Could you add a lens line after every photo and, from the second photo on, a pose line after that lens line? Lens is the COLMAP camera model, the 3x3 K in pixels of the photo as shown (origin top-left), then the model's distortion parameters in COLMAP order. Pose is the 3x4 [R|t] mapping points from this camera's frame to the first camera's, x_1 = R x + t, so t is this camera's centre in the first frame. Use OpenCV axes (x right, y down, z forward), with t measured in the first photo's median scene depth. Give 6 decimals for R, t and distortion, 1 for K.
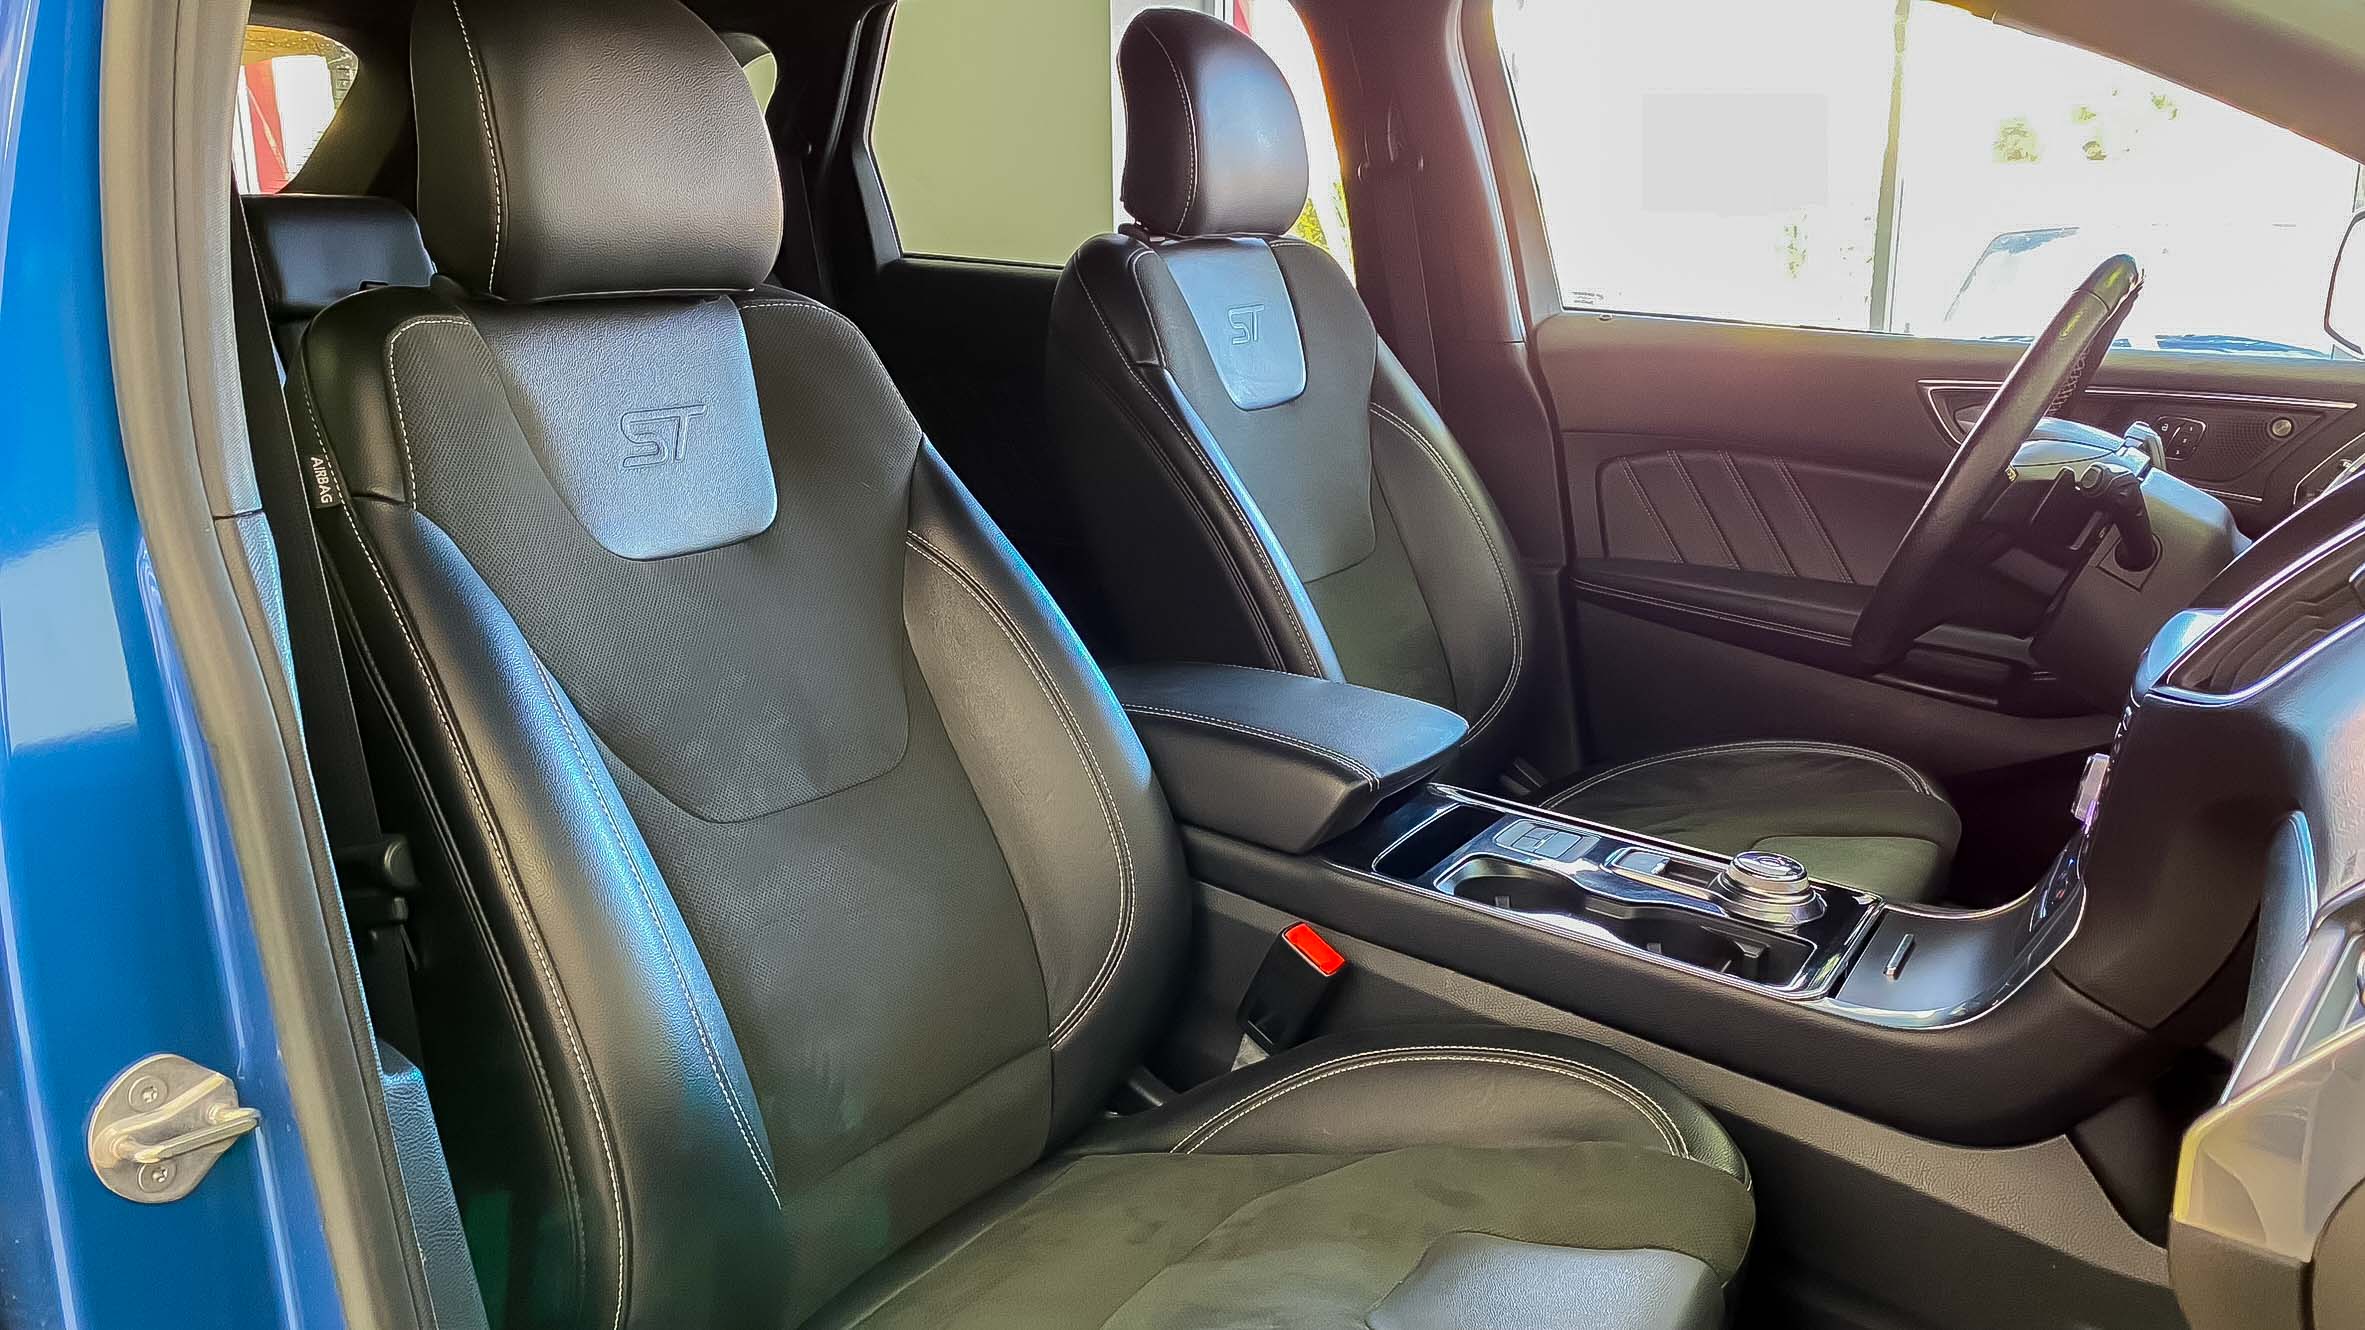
lens RADIAL K [[1803.5, 0, 1225.2], [0, 1803.5, 664.9], [0, 0, 1]] dist [0.059308, -0.125734]
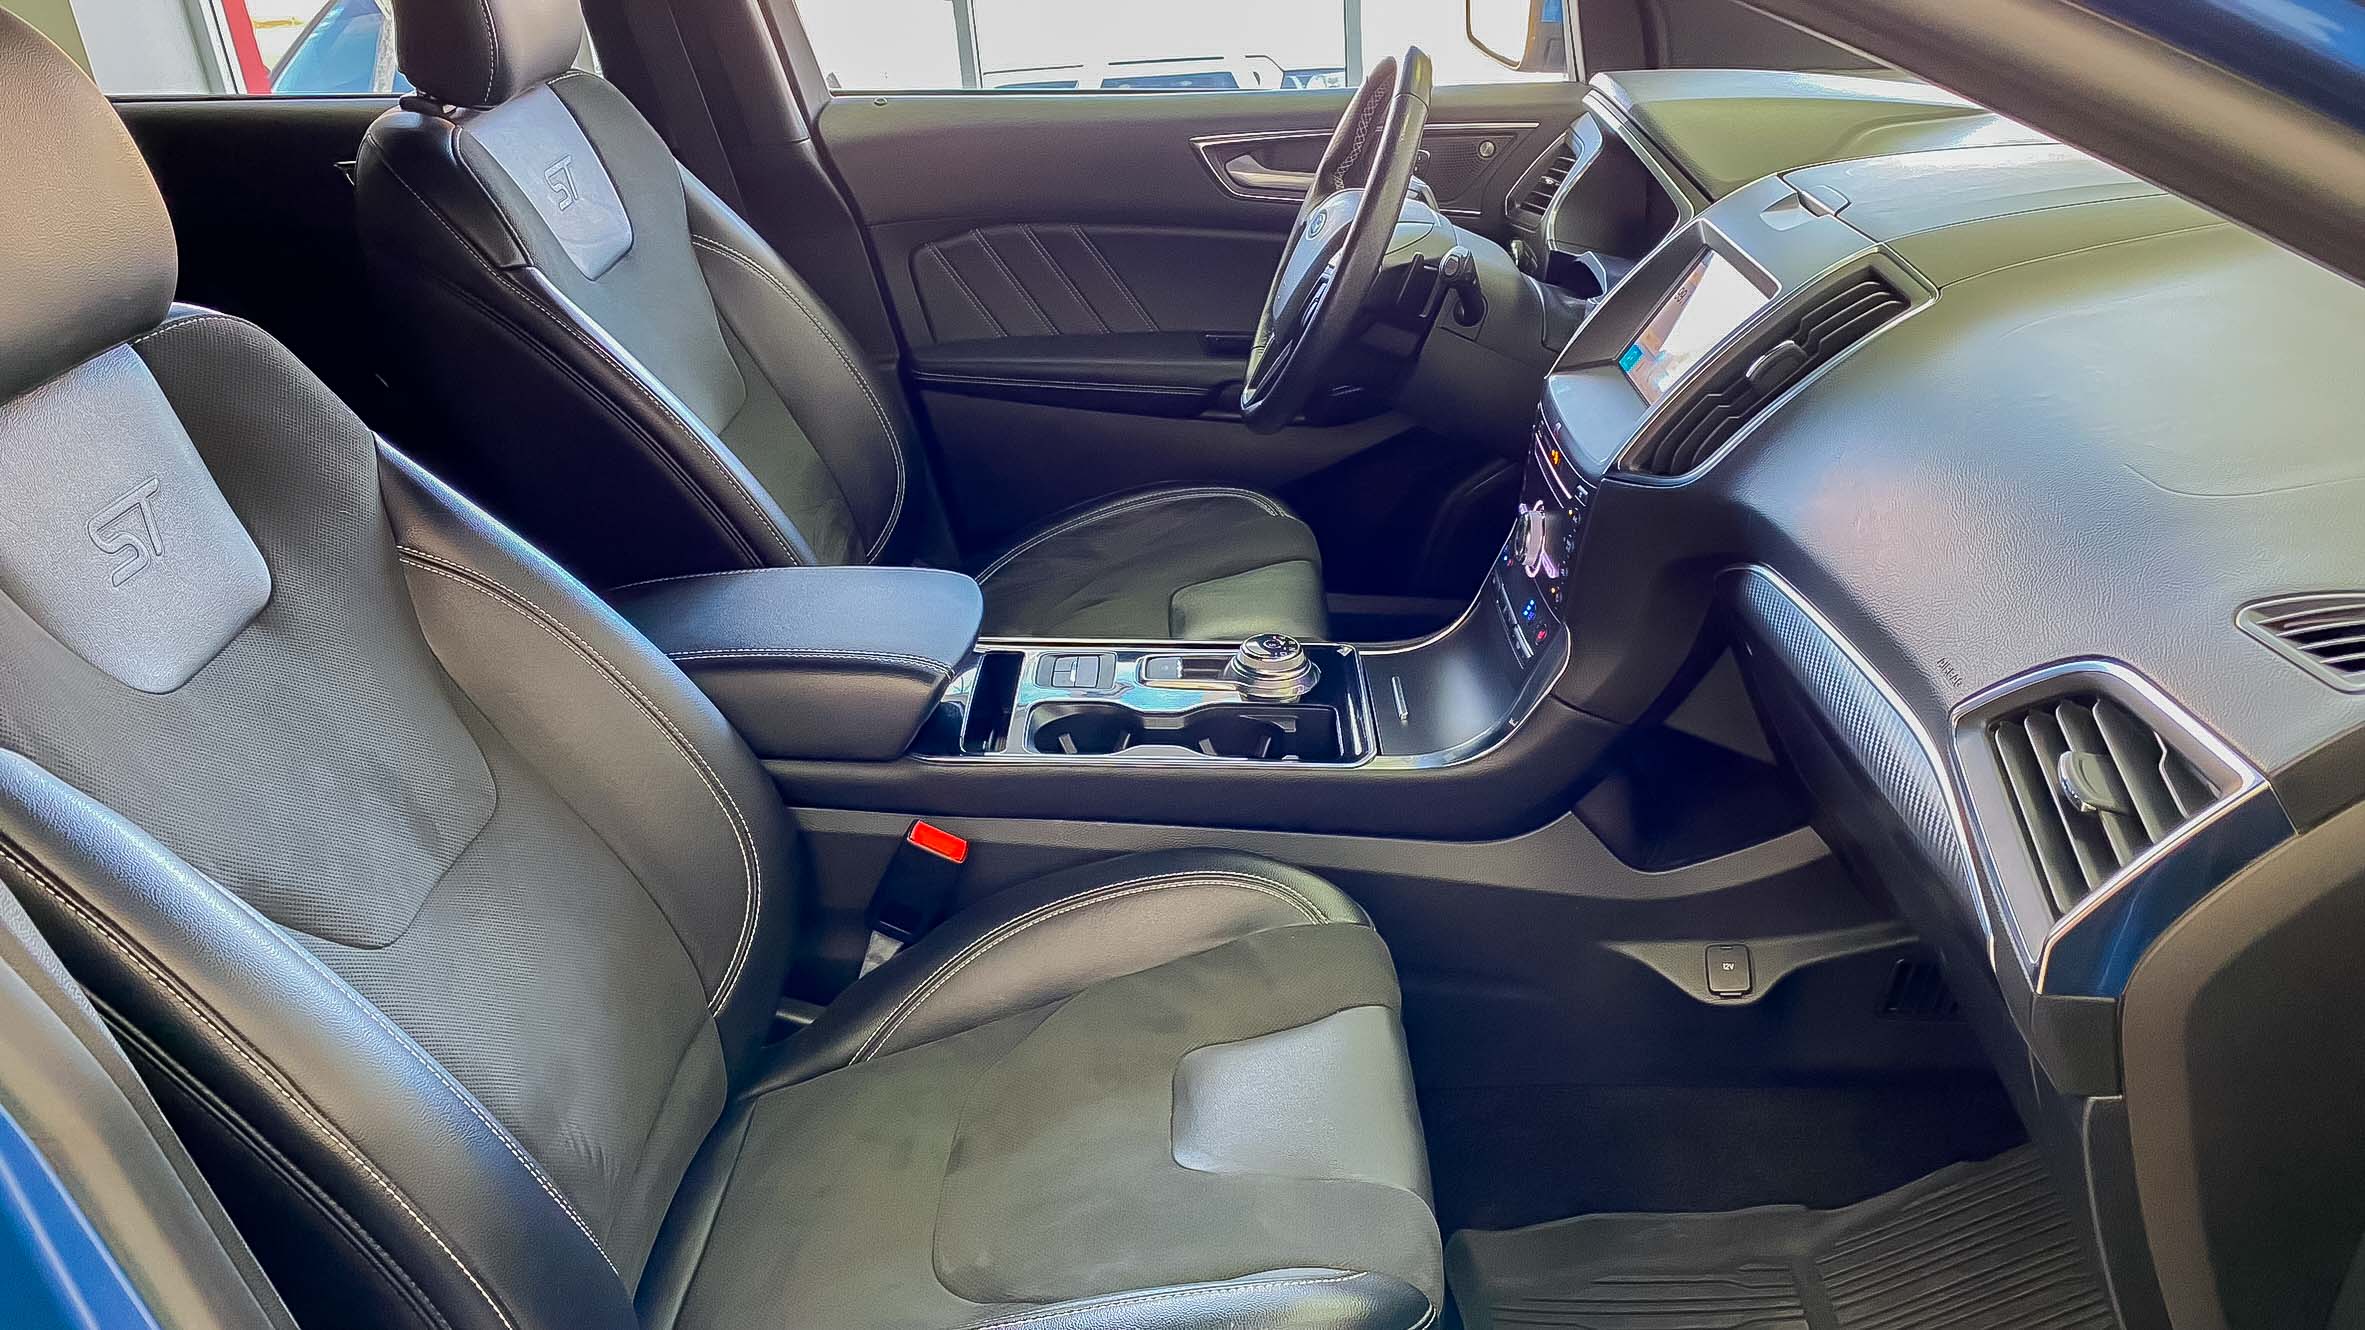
lens RADIAL K [[1803.5, 0, 1225.2], [0, 1803.5, 664.9], [0, 0, 1]] dist [0.059308, -0.125734]
pose [[0.847777, -0.272904, 0.454751, -0.244344], [0.173469, 0.952972, 0.248503, -0.163852], [-0.501182, -0.131790, 0.855248, 0.021528]]
